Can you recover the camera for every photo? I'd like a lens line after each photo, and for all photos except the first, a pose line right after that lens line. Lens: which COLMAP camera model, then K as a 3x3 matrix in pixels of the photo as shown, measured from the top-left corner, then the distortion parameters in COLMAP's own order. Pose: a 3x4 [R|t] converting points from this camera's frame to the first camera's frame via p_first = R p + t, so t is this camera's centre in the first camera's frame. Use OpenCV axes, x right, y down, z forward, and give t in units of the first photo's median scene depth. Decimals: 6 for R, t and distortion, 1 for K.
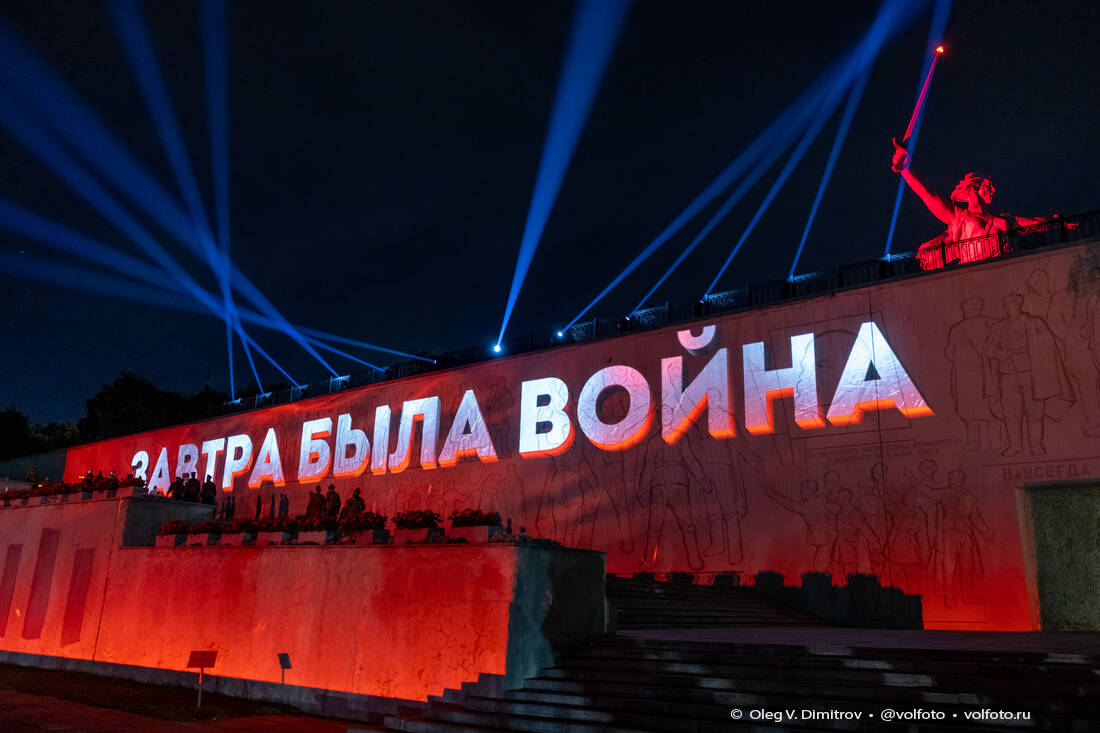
lens RADIAL K [[868.8, 0, 550.0], [0, 868.8, 366.5], [0, 0, 1]] dist [-0.052790, 0.000882]
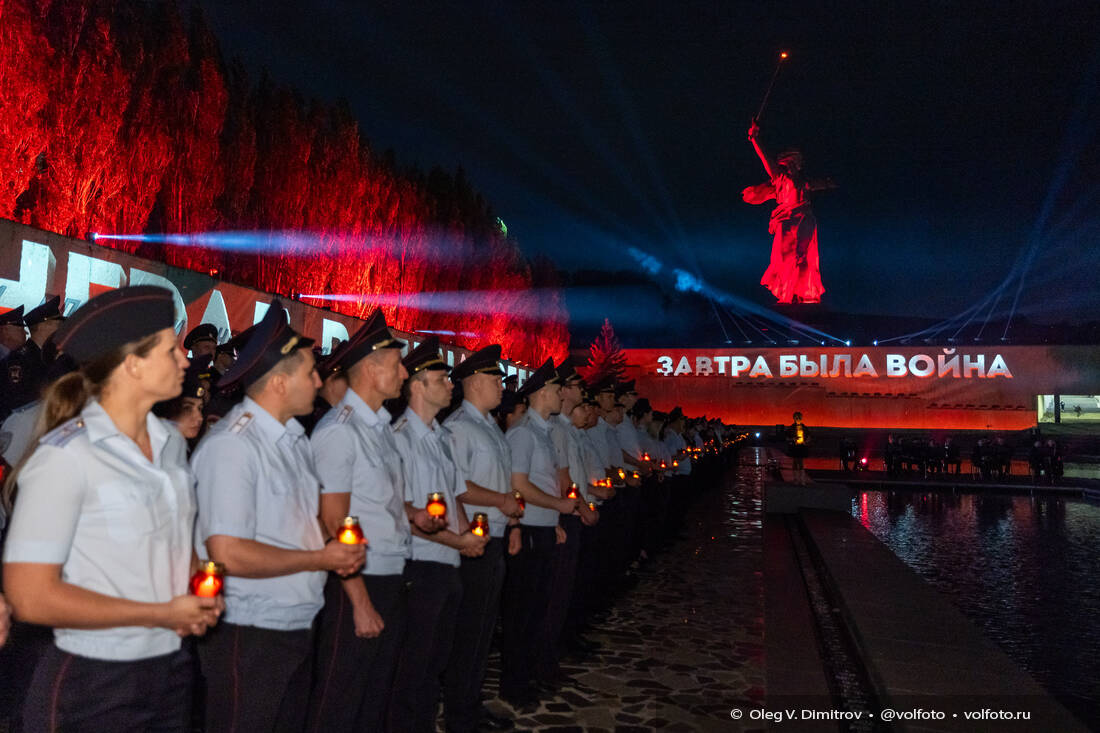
lens RADIAL K [[836.4, 0, 550.0], [0, 836.4, 366.5], [0, 0, 1]] dist [0.031207, -0.000039]
pose [[0.918738, 0.016681, 0.394516, -2.549417], [-0.101265, 0.975647, 0.194572, -0.445695], [-0.381663, -0.218711, 0.898053, -1.483405]]
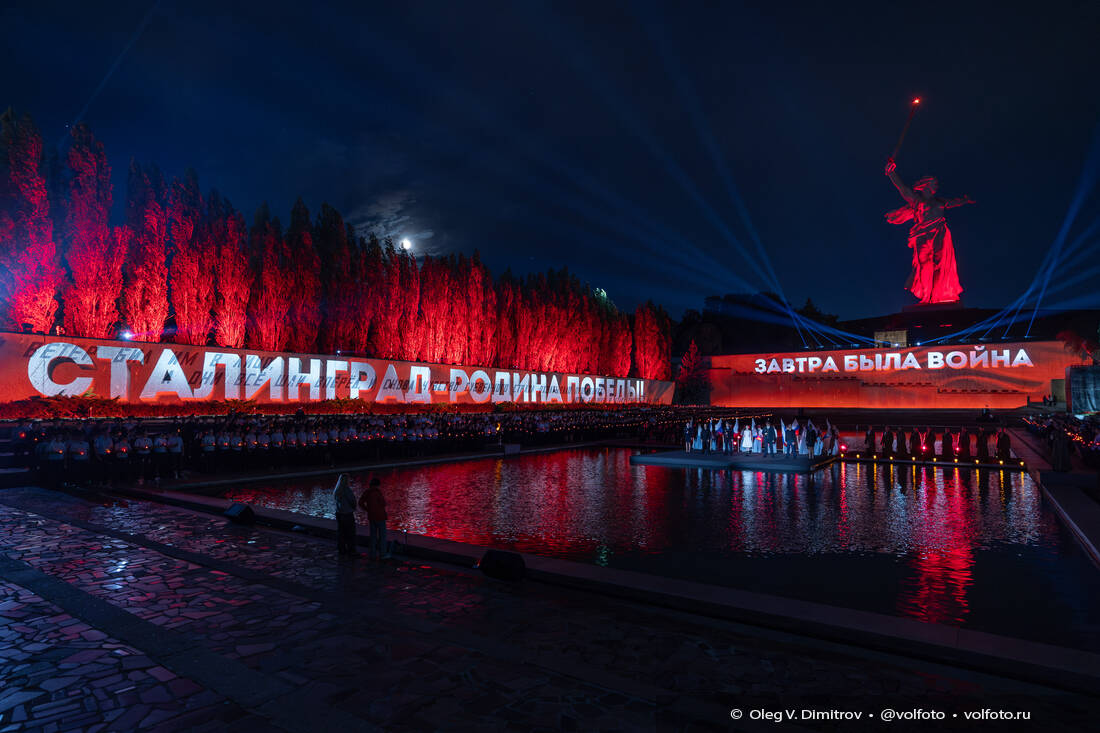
lens RADIAL K [[638.3, 0, 550.0], [0, 638.3, 366.5], [0, 0, 1]] dist [0.004164, 0.003393]
pose [[0.998038, -0.024916, 0.057436, -2.203028], [0.011599, 0.975101, 0.221457, -0.675247], [-0.061524, -0.220357, 0.973477, -2.170281]]
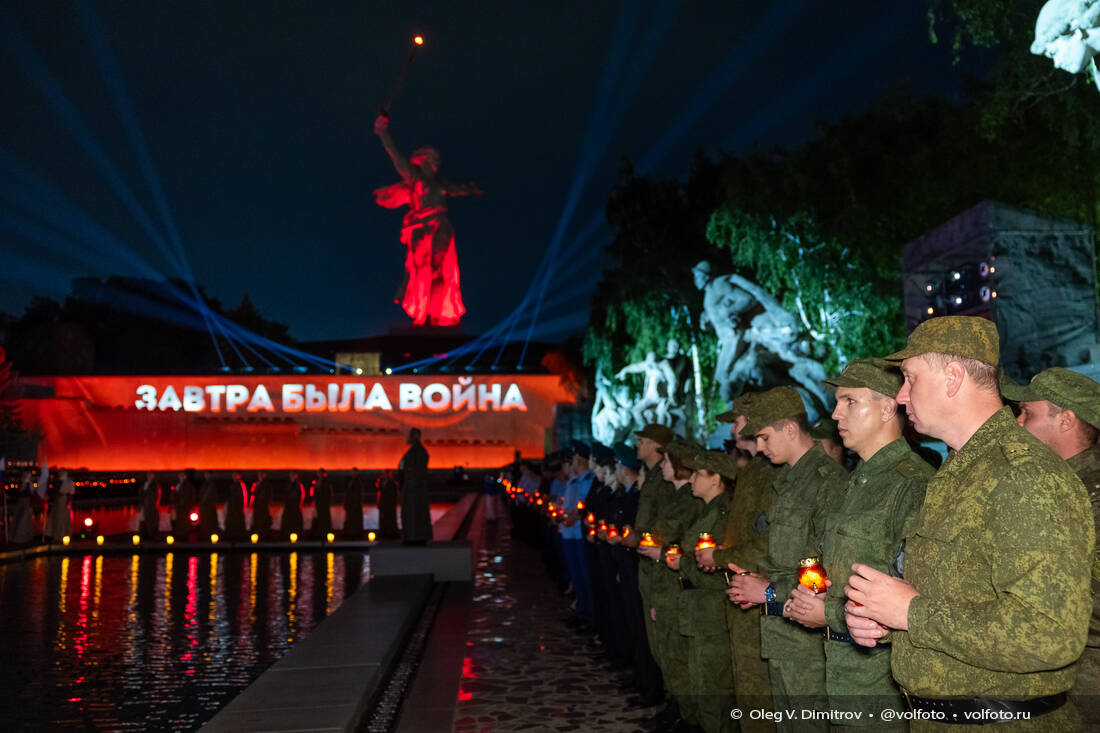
lens RADIAL K [[1005.2, 0, 550.0], [0, 1005.2, 366.5], [0, 0, 1]] dist [0.008292, 0.004002]
pose [[0.762379, 0.033448, 0.646266, -1.897293], [-0.150827, 0.980344, 0.127188, -0.566679], [-0.629309, -0.194440, 0.752438, -1.957755]]
